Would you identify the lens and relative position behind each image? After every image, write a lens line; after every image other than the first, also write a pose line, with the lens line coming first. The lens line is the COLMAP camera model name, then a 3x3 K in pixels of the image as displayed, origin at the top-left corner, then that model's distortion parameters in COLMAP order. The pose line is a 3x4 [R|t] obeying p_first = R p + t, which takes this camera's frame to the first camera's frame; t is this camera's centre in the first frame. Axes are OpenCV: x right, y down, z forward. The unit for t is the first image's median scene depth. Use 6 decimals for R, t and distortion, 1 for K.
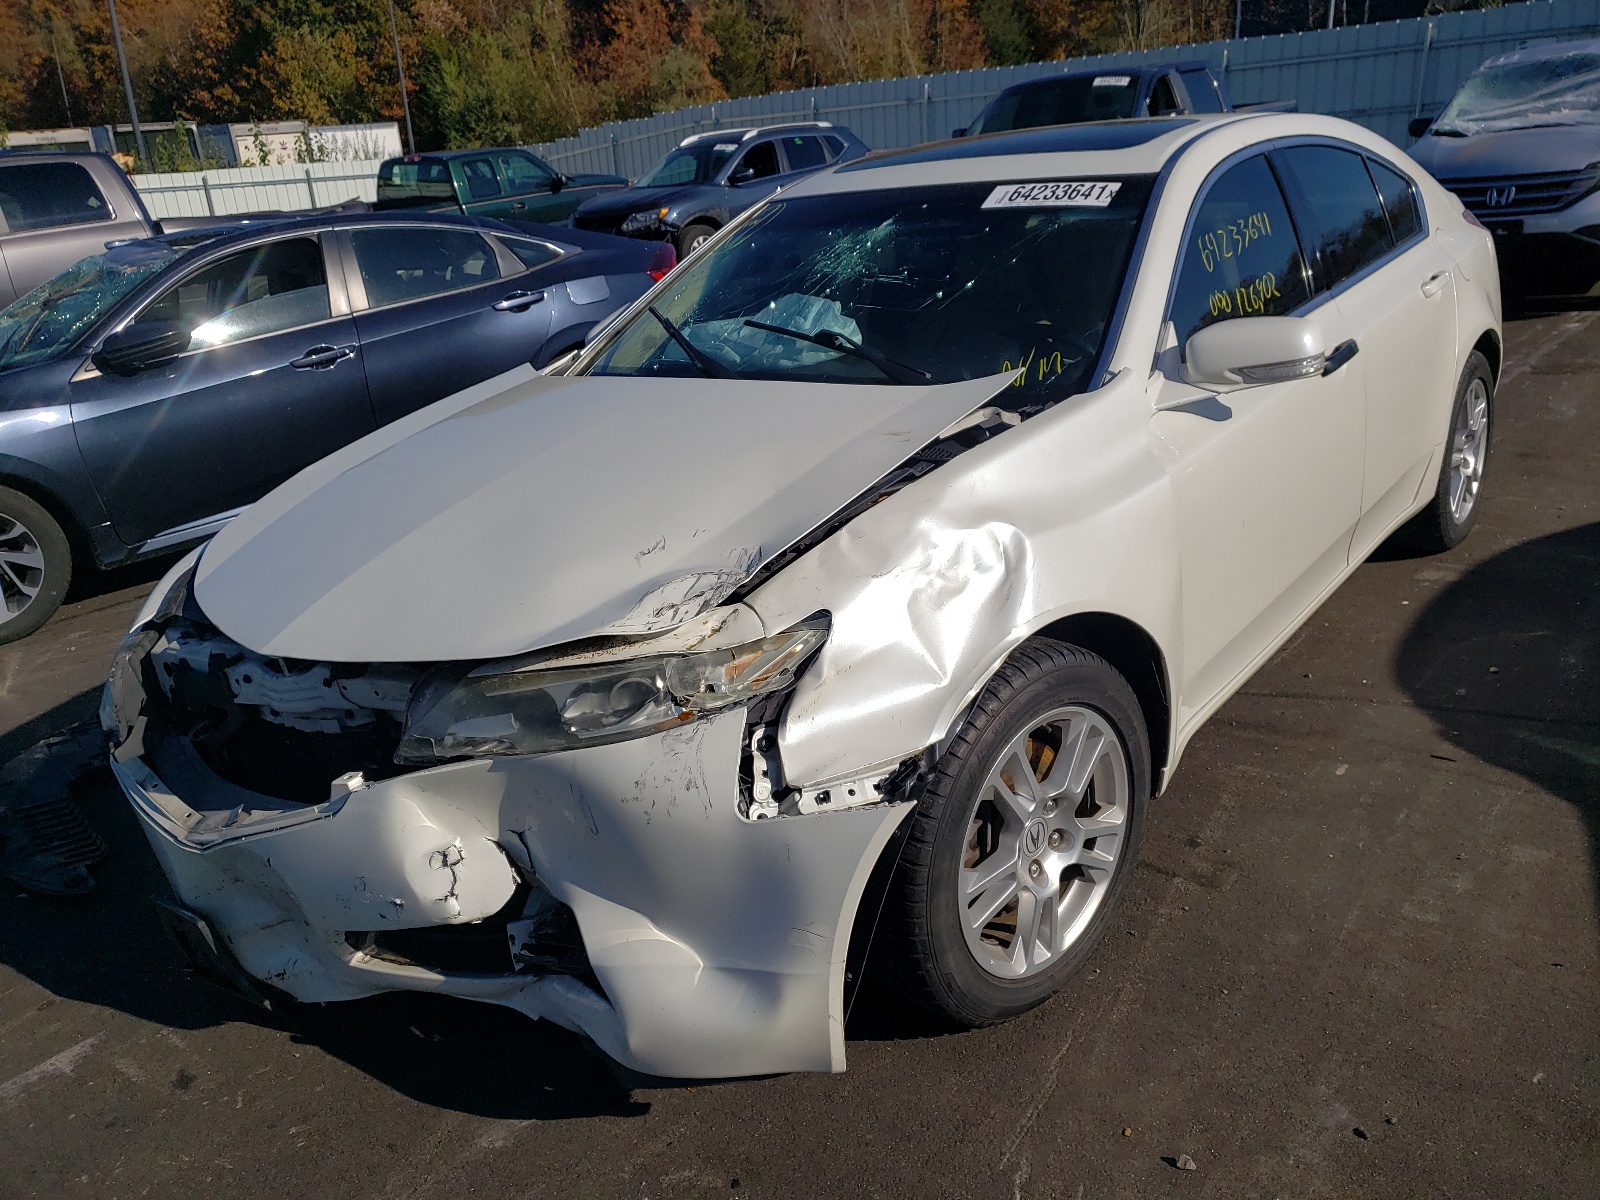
lens RADIAL K [[1324.4, 0, 800.0], [0, 1324.4, 600.0], [0, 0, 1]] dist [0.039440, -0.013080]
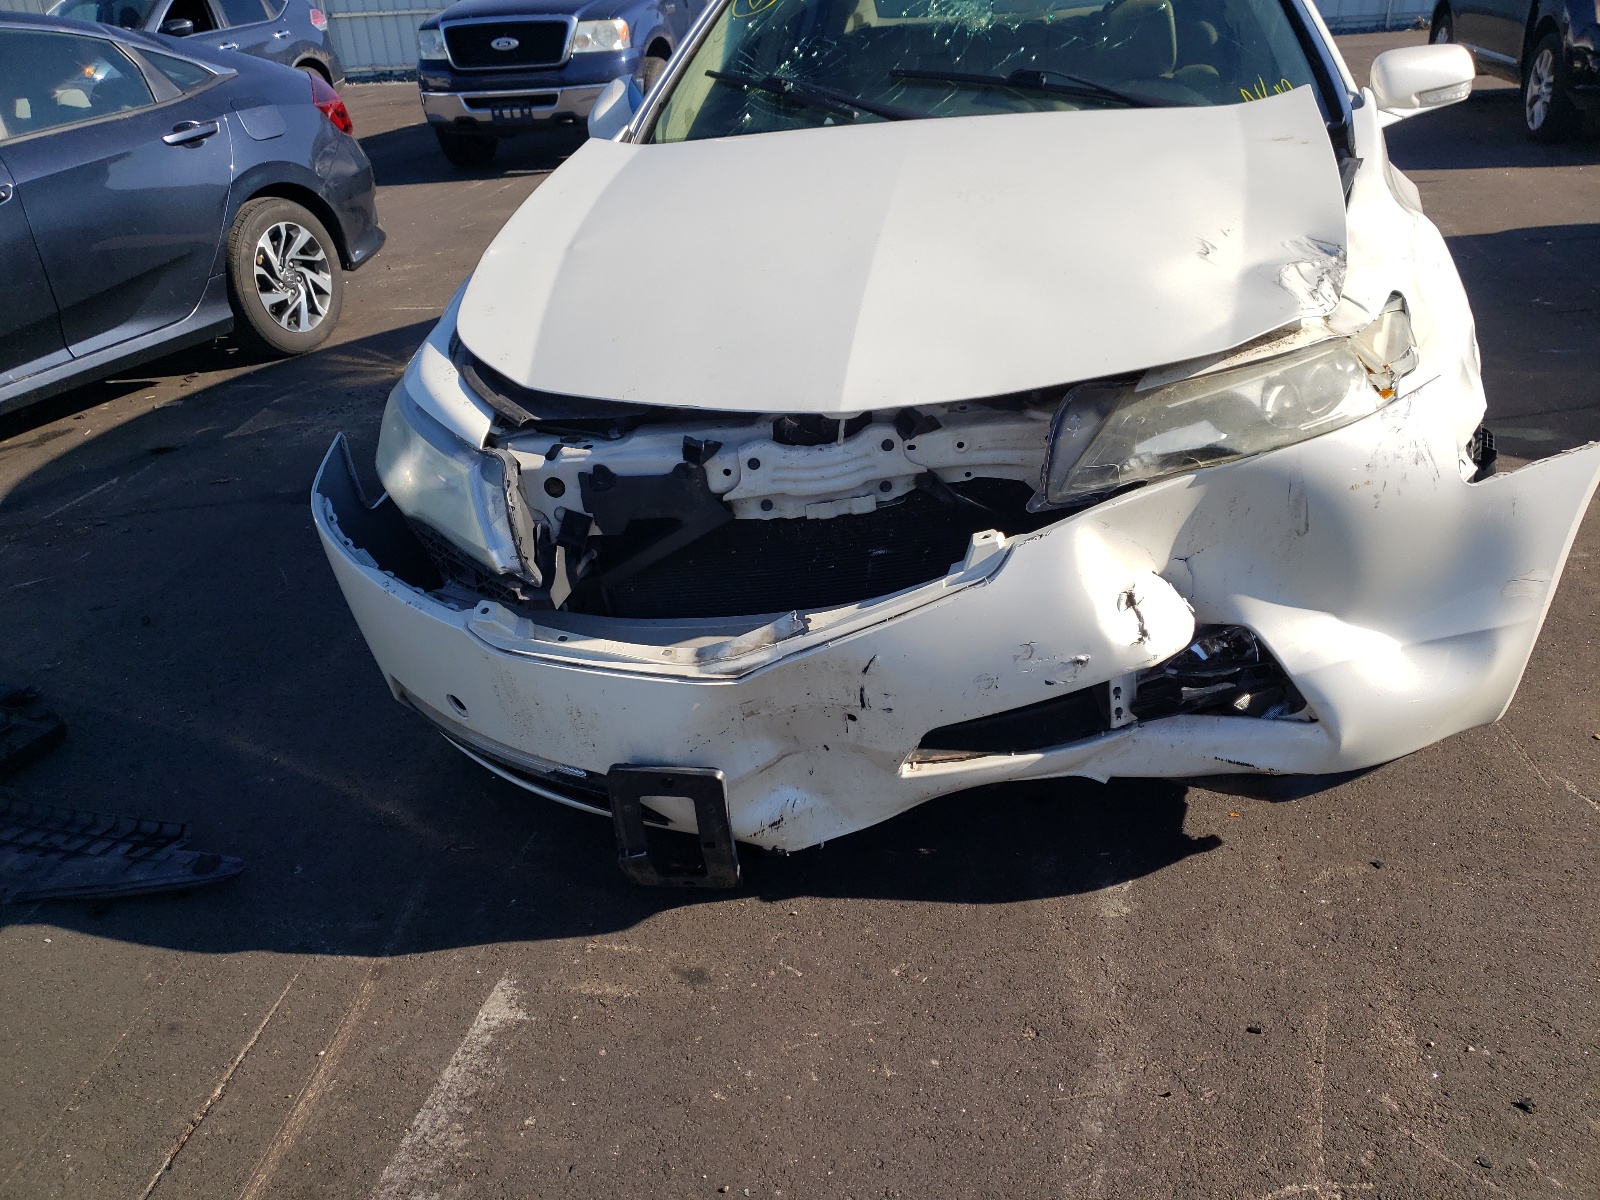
lens RADIAL K [[1324.4, 0, 800.0], [0, 1324.4, 600.0], [0, 0, 1]] dist [0.039440, -0.013080]
pose [[0.874644, -0.169733, 0.454081, -0.786346], [0.141166, 0.985283, 0.096382, 0.068816], [-0.463757, -0.020199, 0.885732, 0.276544]]
